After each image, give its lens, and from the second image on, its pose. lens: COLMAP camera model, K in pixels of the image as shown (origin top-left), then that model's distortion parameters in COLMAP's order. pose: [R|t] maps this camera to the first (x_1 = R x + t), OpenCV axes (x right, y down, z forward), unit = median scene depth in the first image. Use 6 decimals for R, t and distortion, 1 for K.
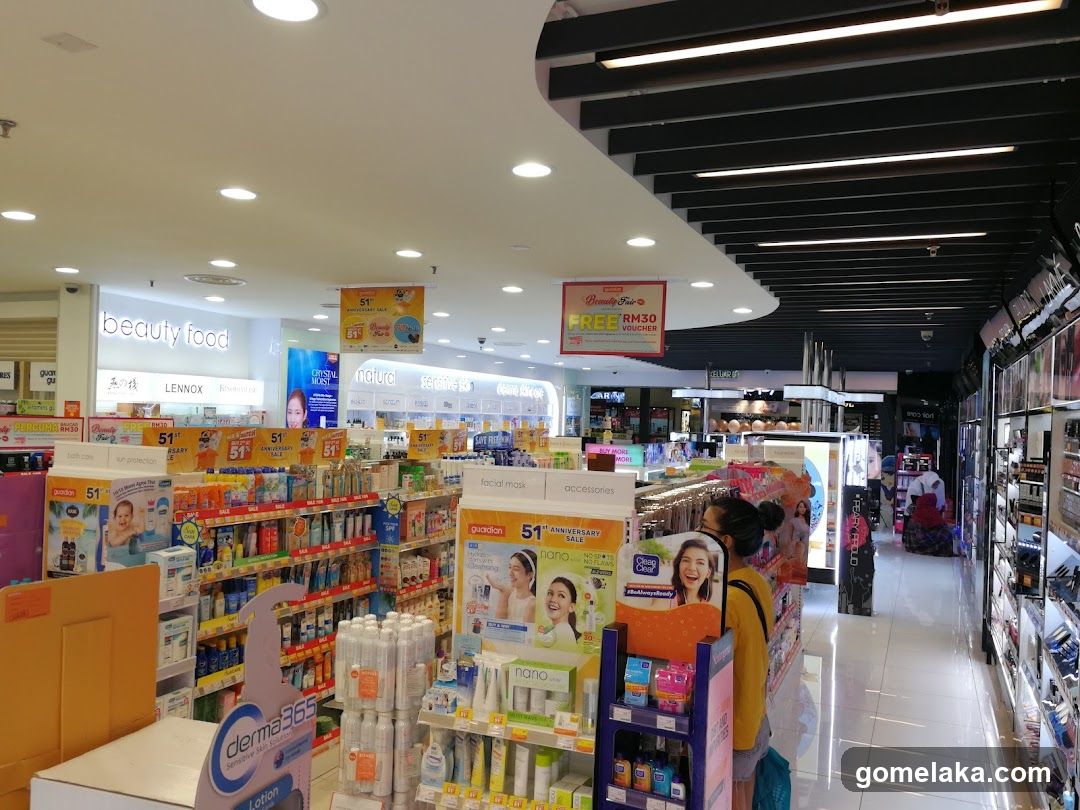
lens RADIAL K [[885.3, 0, 540.8], [0, 885.3, 406.2], [0, 0, 1]] dist [0.007382, -0.006320]
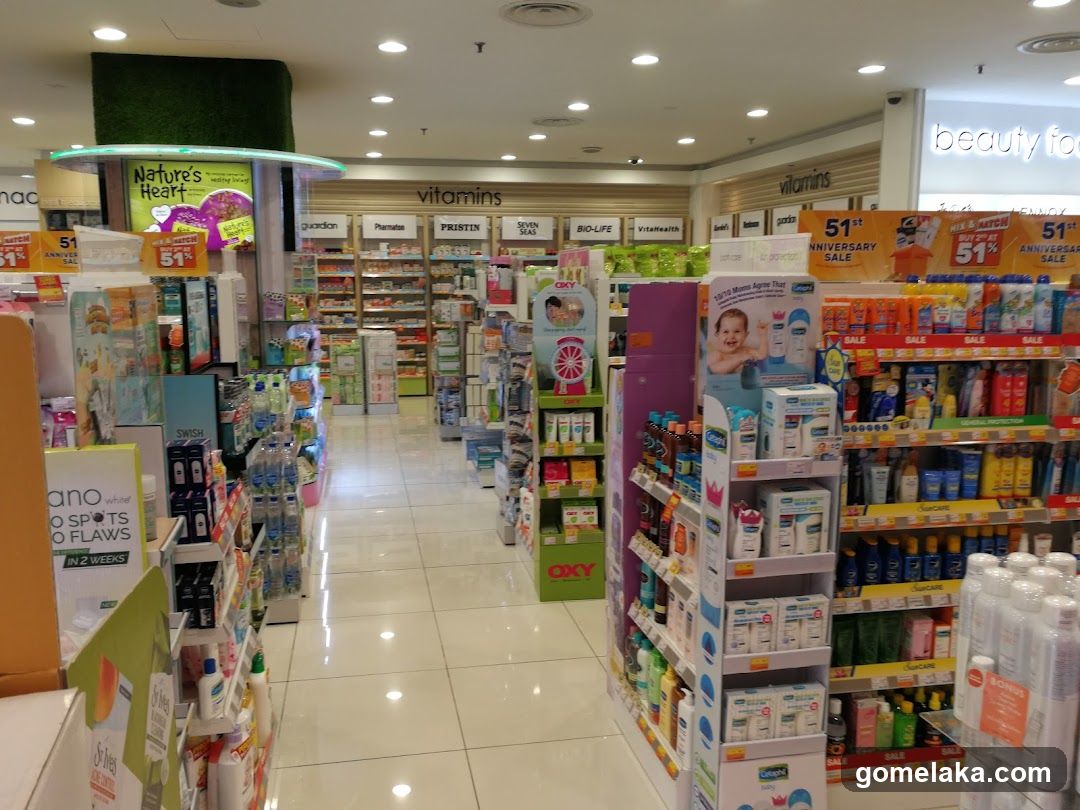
lens RADIAL K [[885.3, 0, 534.8], [0, 885.3, 404.4], [0, 0, 1]] dist [0.007382, -0.006320]
pose [[0.560634, 0.091563, -0.822986, 0.012710], [0.028847, 0.991105, 0.129919, 0.073941], [0.827561, -0.096578, 0.553006, 0.418519]]
